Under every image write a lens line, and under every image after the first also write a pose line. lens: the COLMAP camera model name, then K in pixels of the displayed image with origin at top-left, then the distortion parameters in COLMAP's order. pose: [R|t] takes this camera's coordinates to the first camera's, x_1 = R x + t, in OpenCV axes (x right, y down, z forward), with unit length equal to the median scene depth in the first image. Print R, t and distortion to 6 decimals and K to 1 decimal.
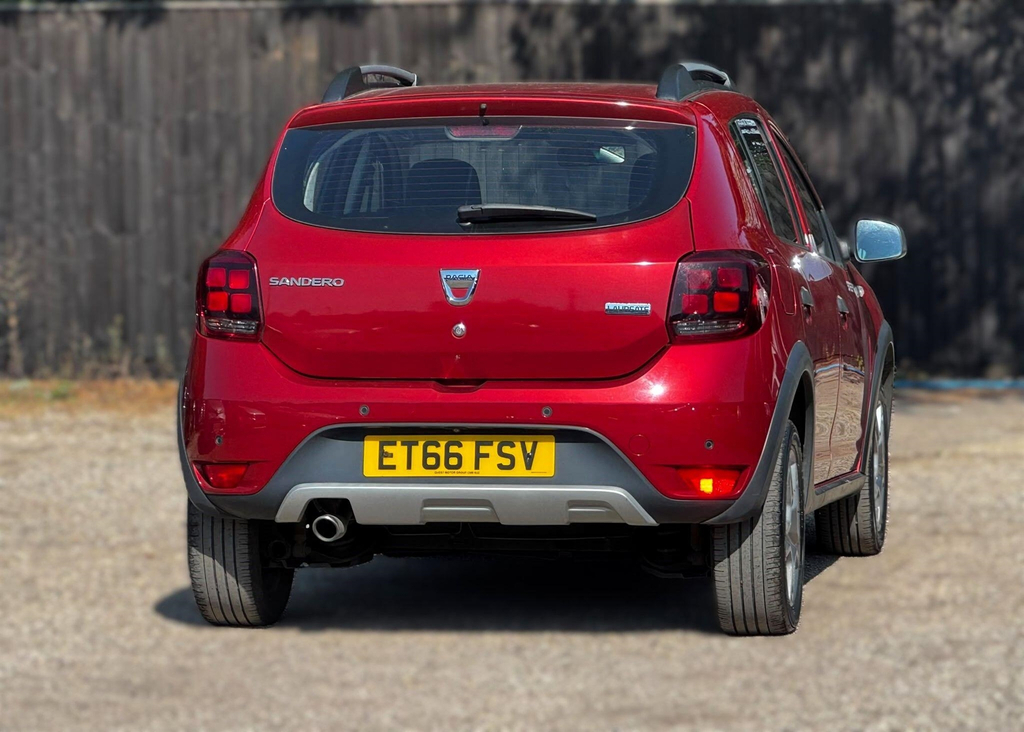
lens RADIAL K [[4741.5, 0, 512.0], [0, 4741.5, 366.0], [0, 0, 1]] dist [-0.351124, 4.942629]
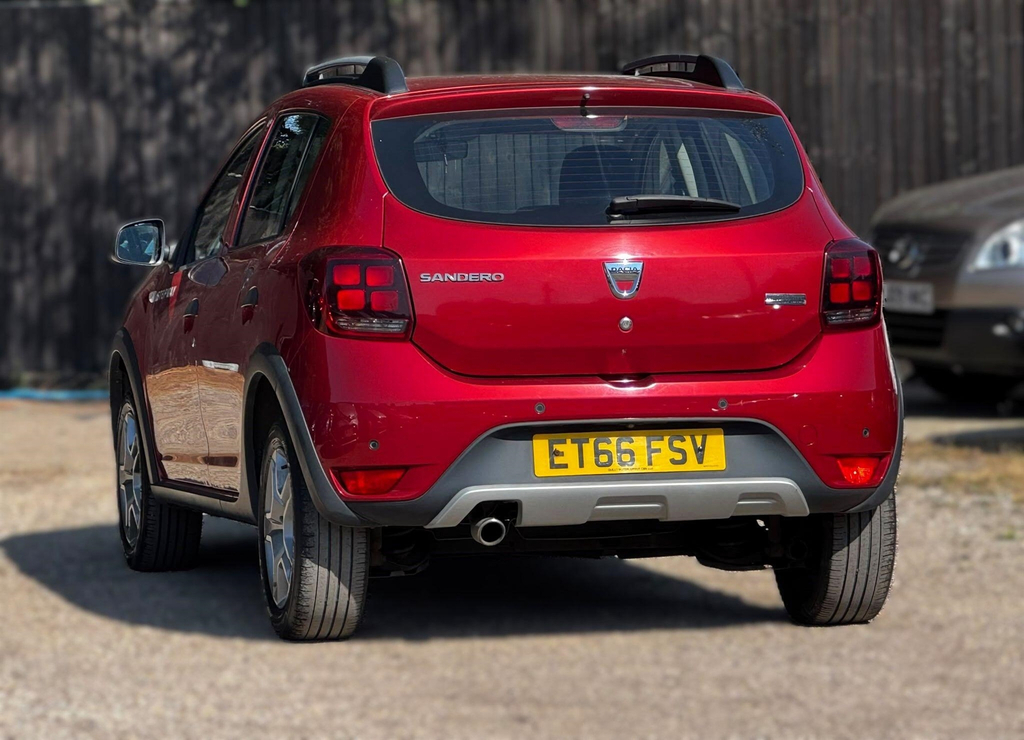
lens RADIAL K [[4833.0, 0, 512.0], [0, 4833.0, 370.0], [0, 0, 1]] dist [-0.369360, 2.701889]
pose [[0.917960, -0.023975, 0.395948, -0.425135], [0.025940, 0.999663, 0.000392, 0.000982], [-0.395824, 0.009911, 0.918273, 0.092527]]
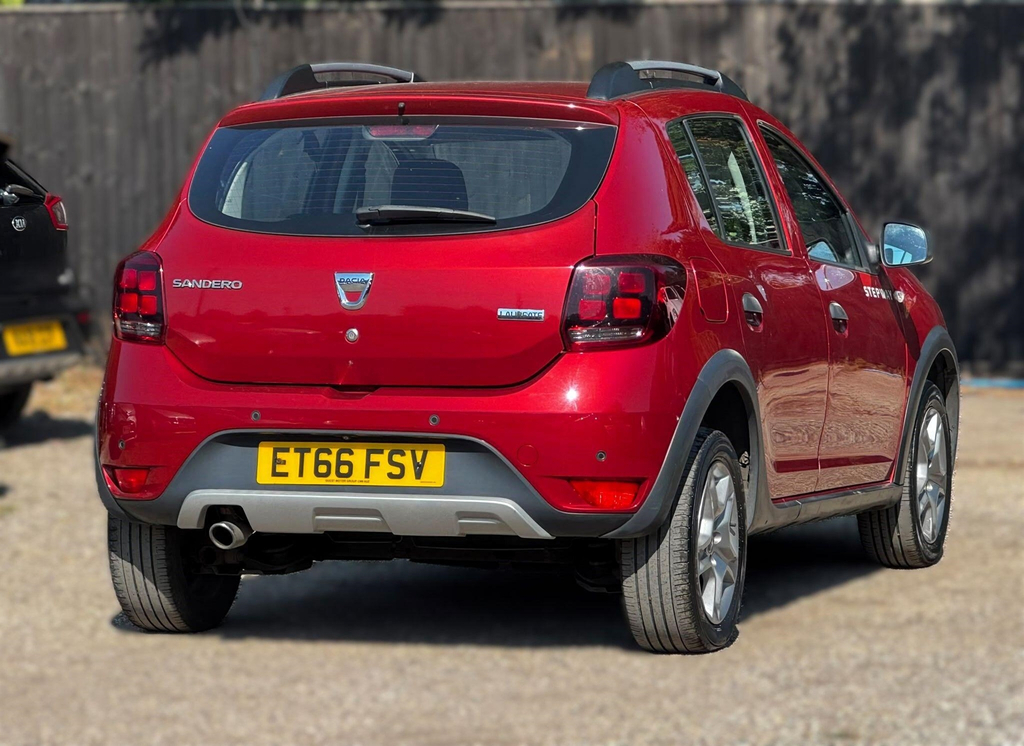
lens RADIAL K [[4527.1, 0, 512.0], [0, 4527.1, 373.0], [0, 0, 1]] dist [-0.272528, 3.889978]
pose [[0.988862, 0.011151, -0.148415, 0.158456], [-0.010499, 0.999932, 0.005171, -0.004860], [0.148463, -0.003556, 0.988912, 0.084069]]
